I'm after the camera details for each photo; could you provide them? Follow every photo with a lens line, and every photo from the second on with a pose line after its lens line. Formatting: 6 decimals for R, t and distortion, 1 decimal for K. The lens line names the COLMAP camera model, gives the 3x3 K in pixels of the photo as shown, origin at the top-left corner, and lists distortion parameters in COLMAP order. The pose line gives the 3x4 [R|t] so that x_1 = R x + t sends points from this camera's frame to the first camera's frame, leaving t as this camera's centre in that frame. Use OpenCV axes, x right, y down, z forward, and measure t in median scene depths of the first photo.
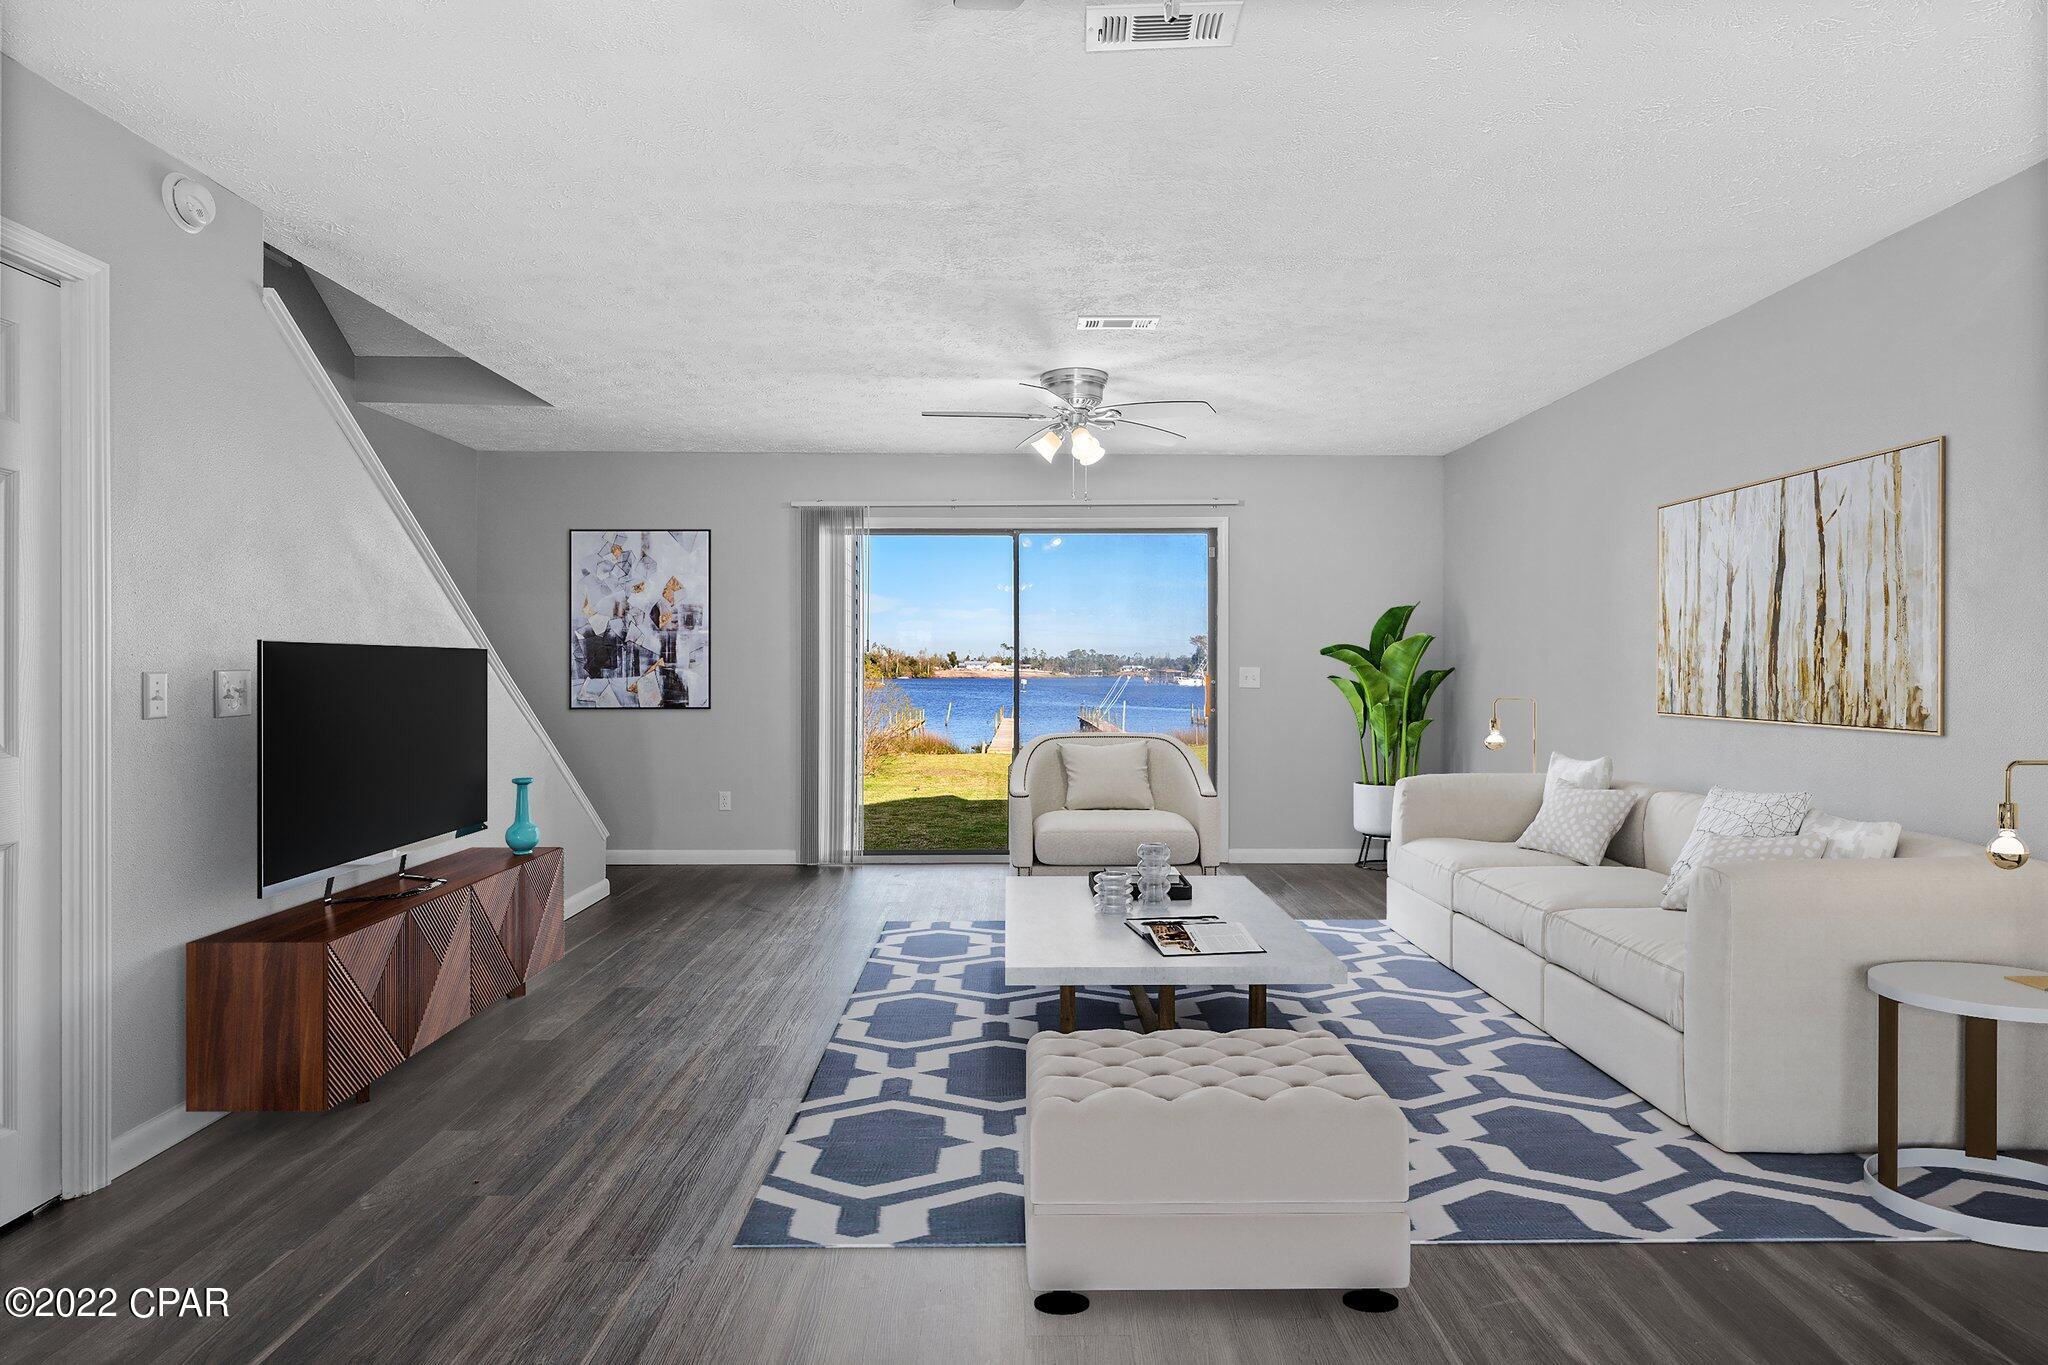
lens RADIAL K [[1095.8, 0, 1025.2], [0, 1095.8, 681.8], [0, 0, 1]] dist [0.001063, 0.000408]
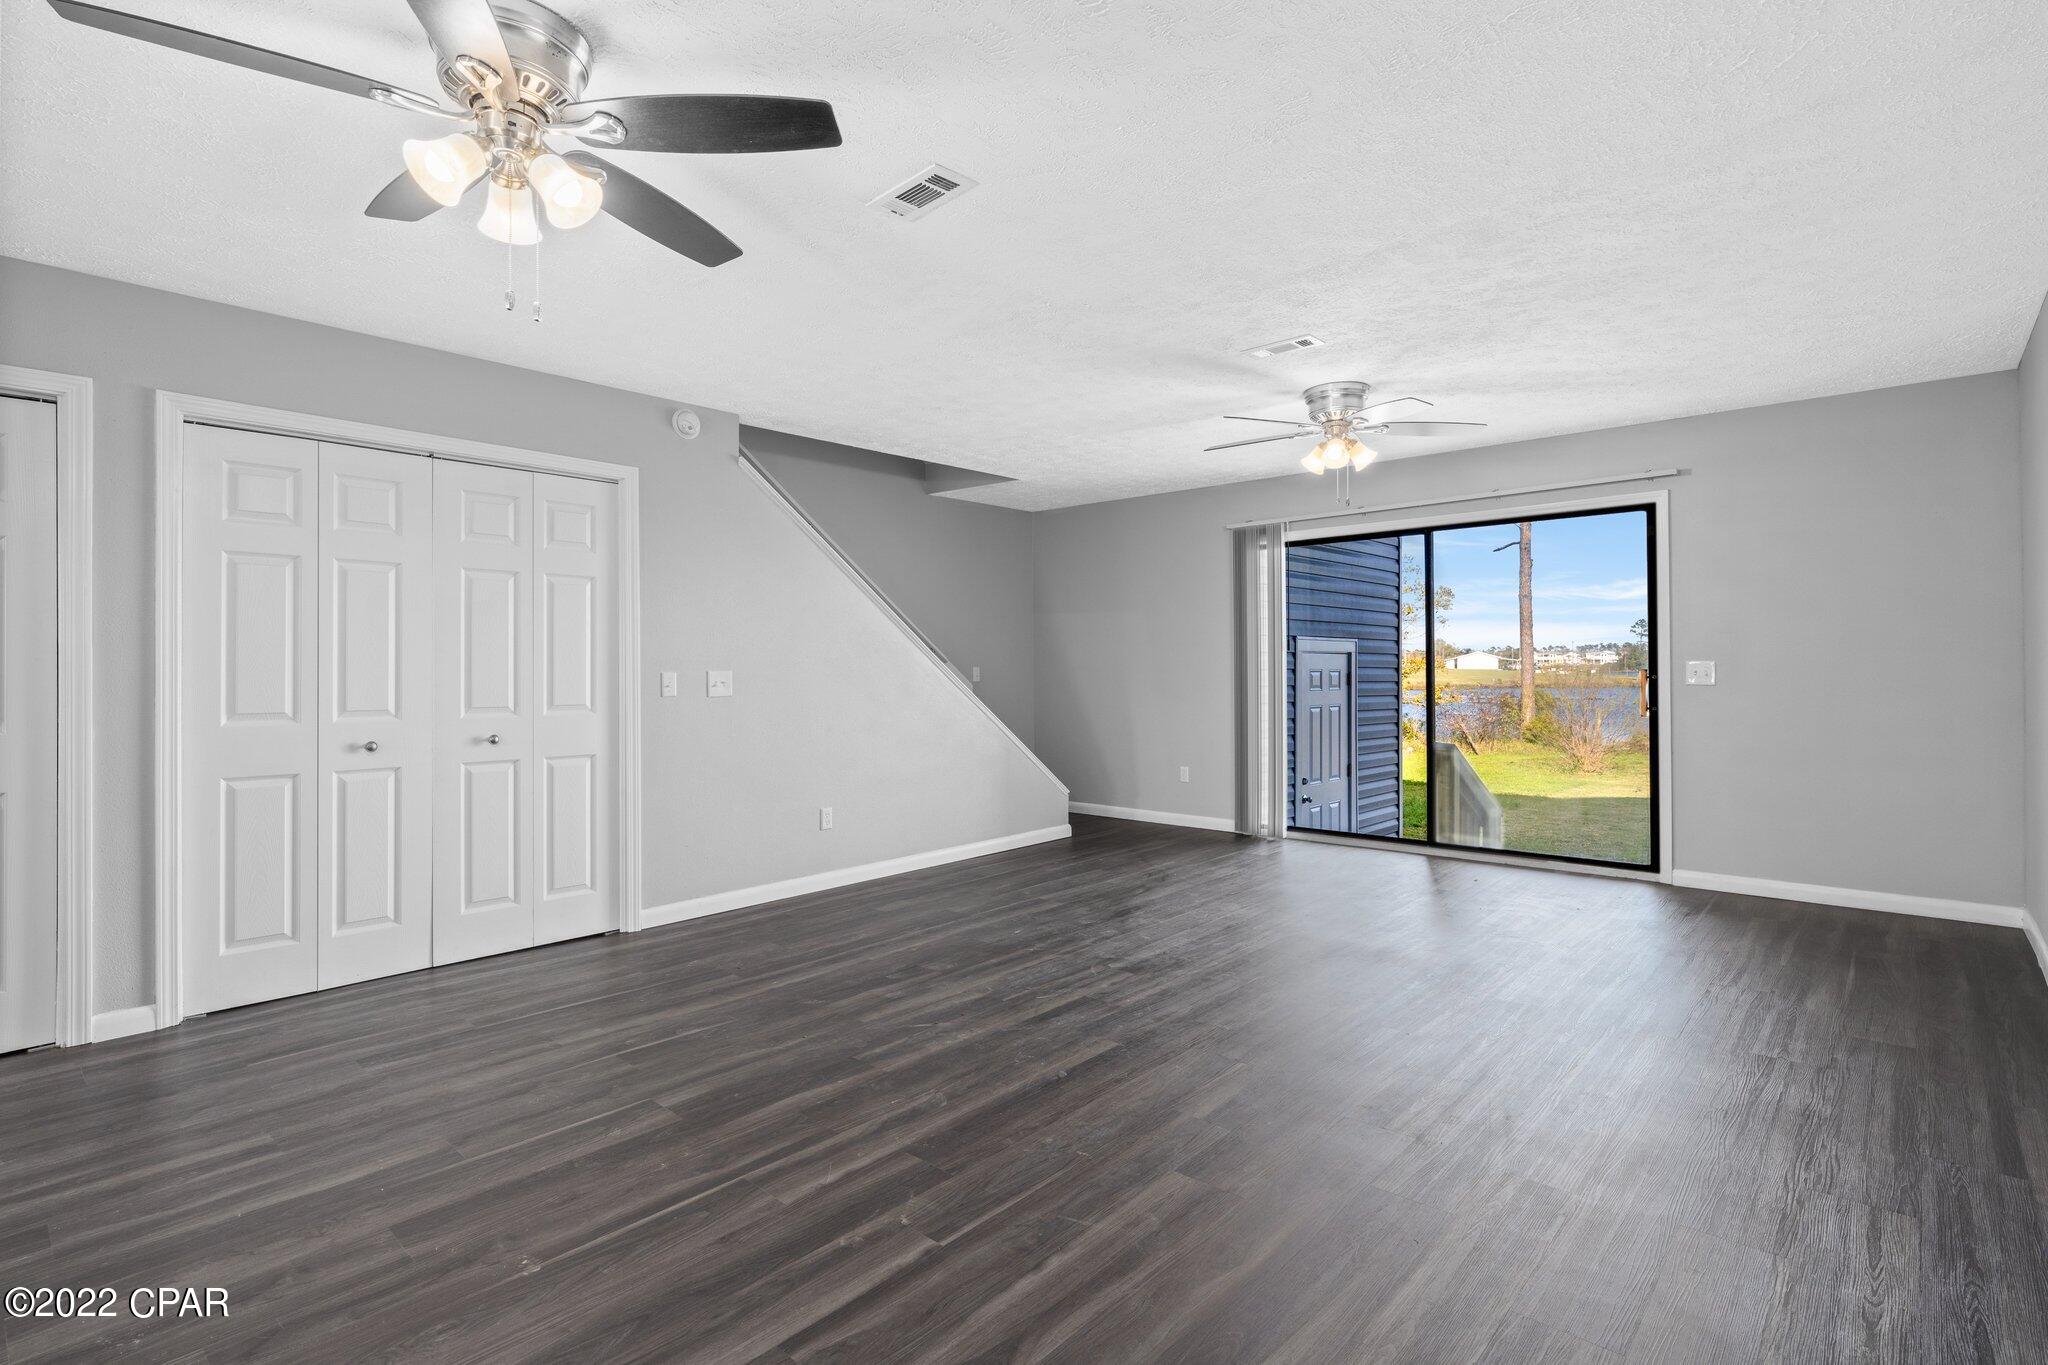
lens RADIAL K [[993.0, 0, 1023.2], [0, 993.0, 669.0], [0, 0, 1]] dist [0.003492, 0.000120]
pose [[0.722405, -0.002932, -0.691464, 0.365124], [-0.001209, 0.999984, -0.005504, -0.002474], [0.691469, 0.004813, 0.722390, 0.072058]]
